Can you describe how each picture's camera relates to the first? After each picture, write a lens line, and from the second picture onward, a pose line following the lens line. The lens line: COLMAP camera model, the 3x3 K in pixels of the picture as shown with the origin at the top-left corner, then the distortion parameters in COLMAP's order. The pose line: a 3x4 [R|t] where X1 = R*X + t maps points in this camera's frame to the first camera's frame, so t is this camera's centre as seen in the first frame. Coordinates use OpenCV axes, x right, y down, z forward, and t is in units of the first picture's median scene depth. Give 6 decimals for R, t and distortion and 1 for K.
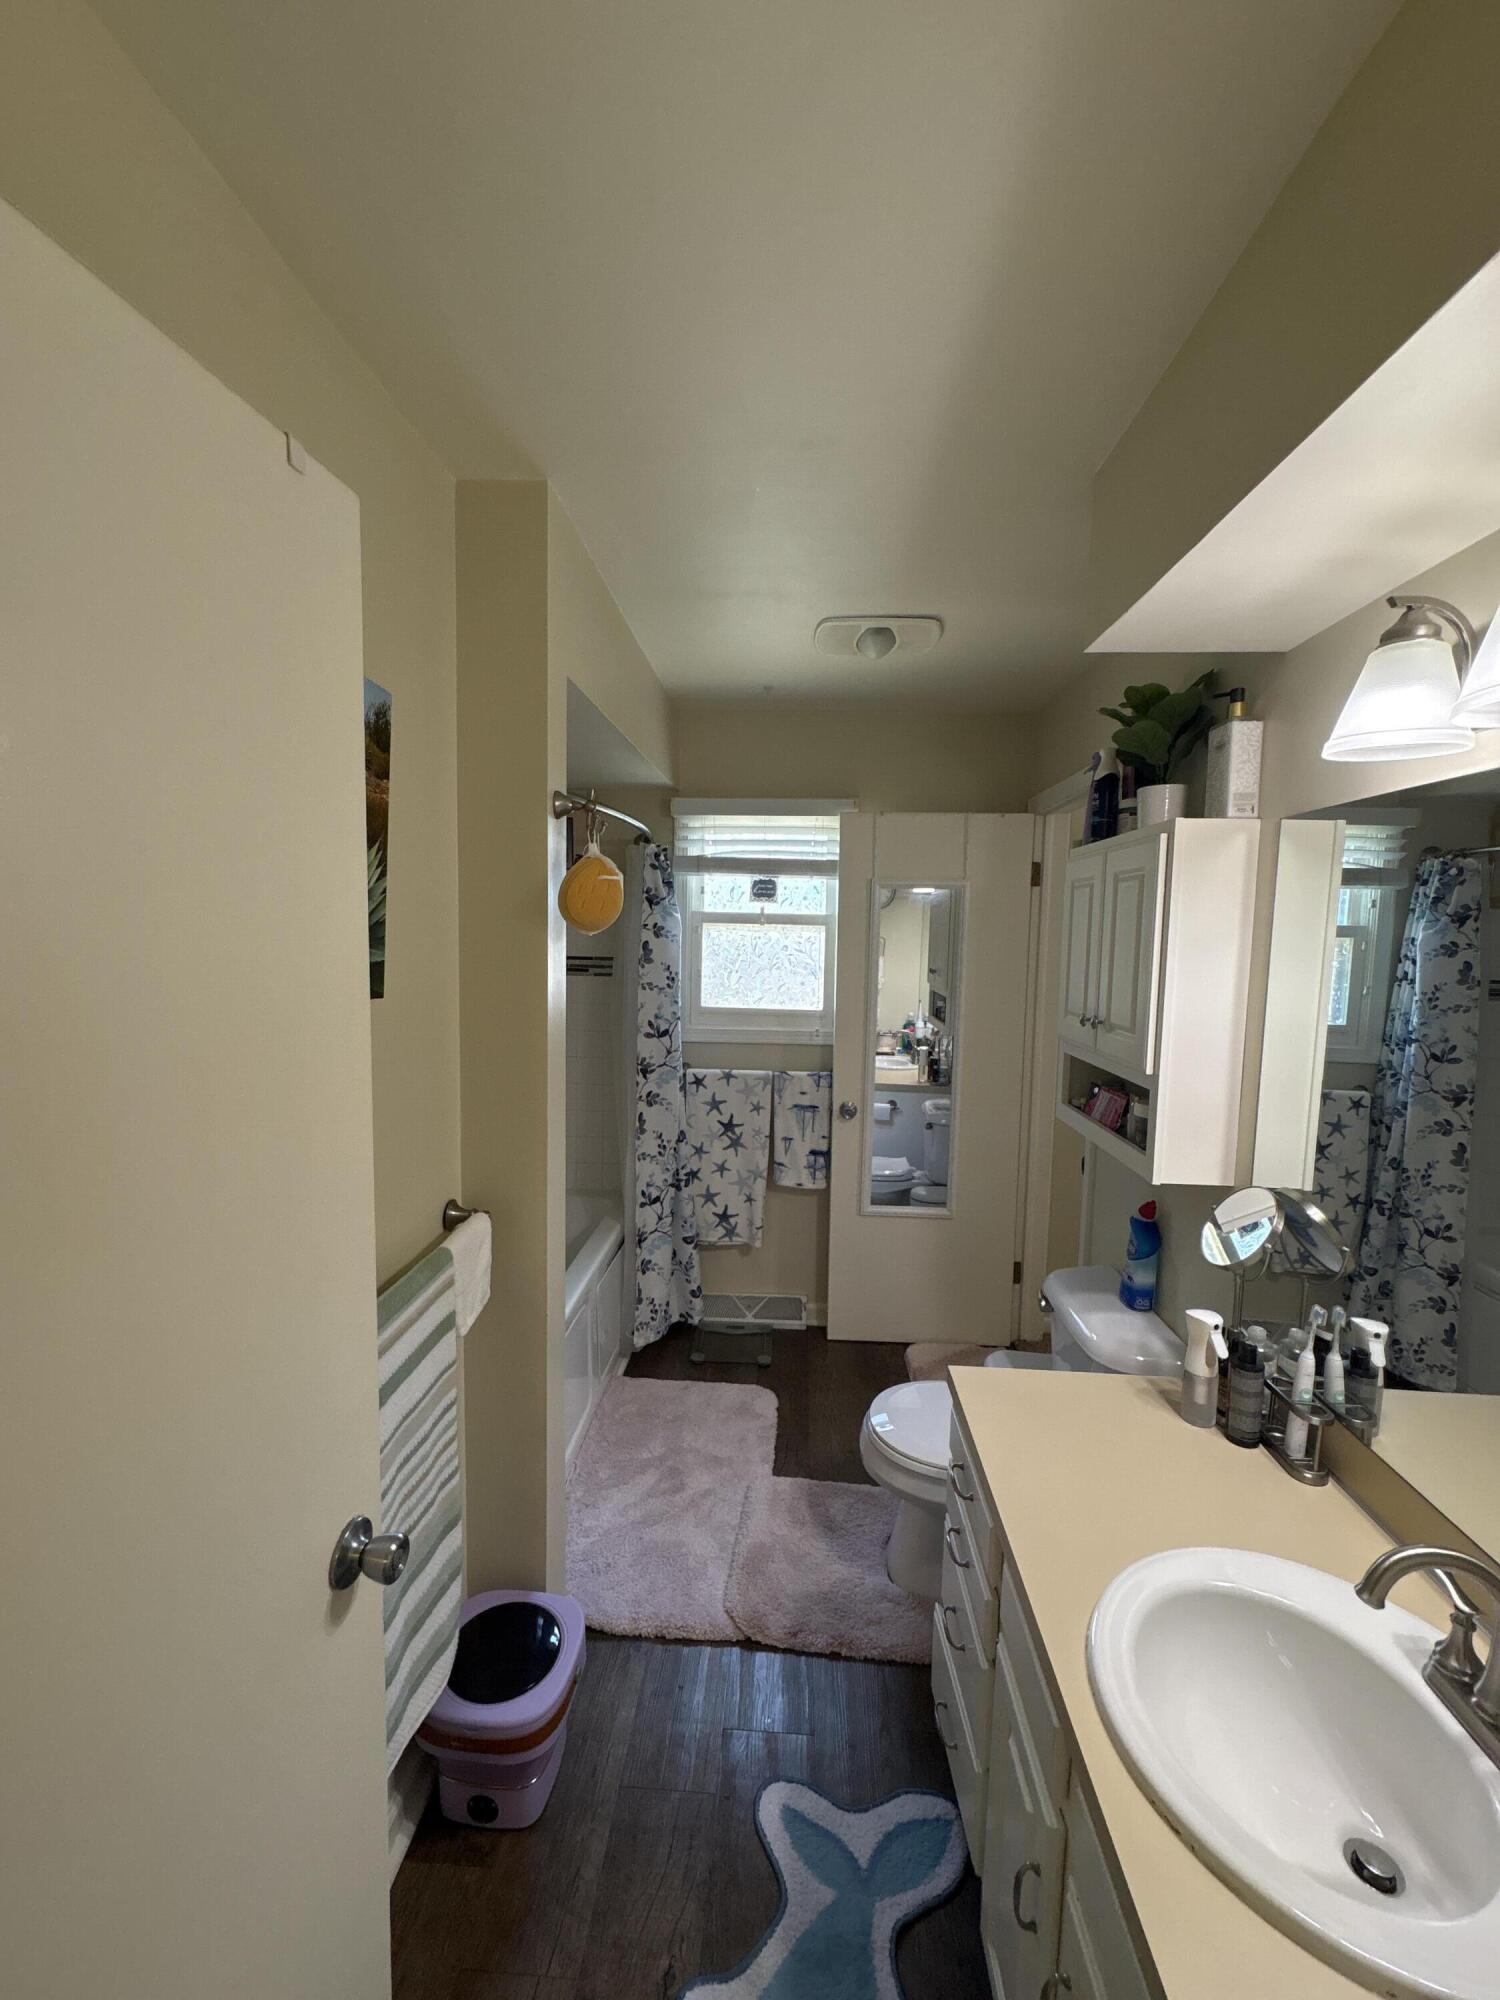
lens RADIAL K [[799.9, 0, 749.2], [0, 799.9, 1000.7], [0, 0, 1]] dist [-0.002005, 0.000300]
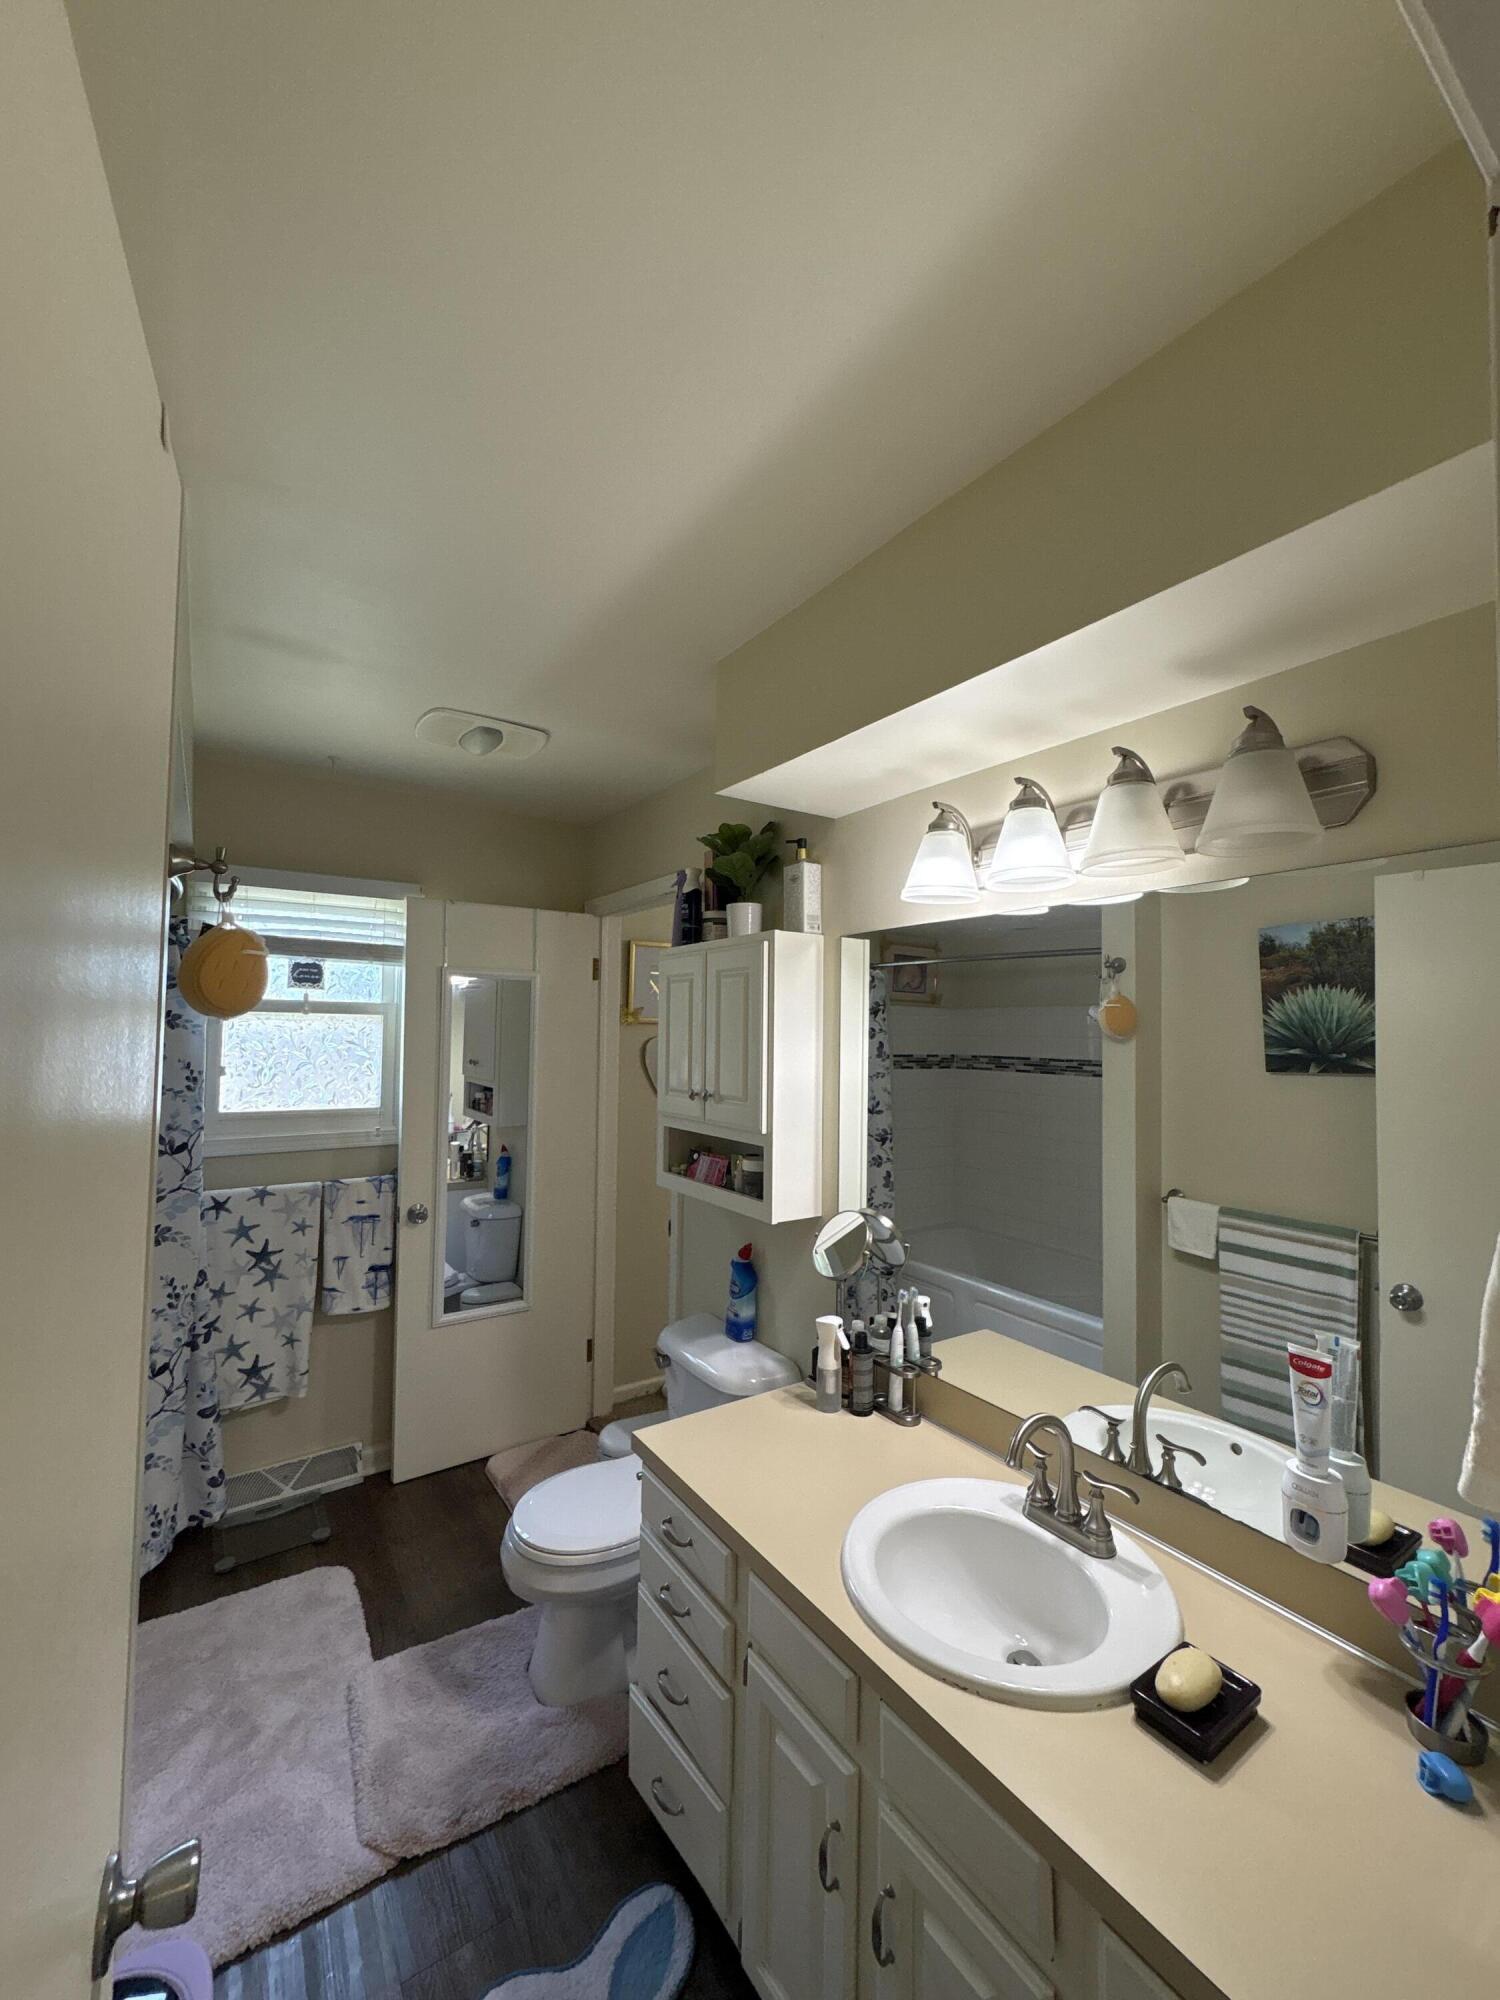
lens RADIAL K [[799.9, 0, 752.1], [0, 799.9, 1000.2], [0, 0, 1]] dist [-0.002005, 0.000300]
pose [[0.788574, 0.015818, 0.614736, -0.212337], [0.056400, 0.993595, -0.097916, 0.006015], [-0.612348, 0.111885, 0.782631, 0.019271]]
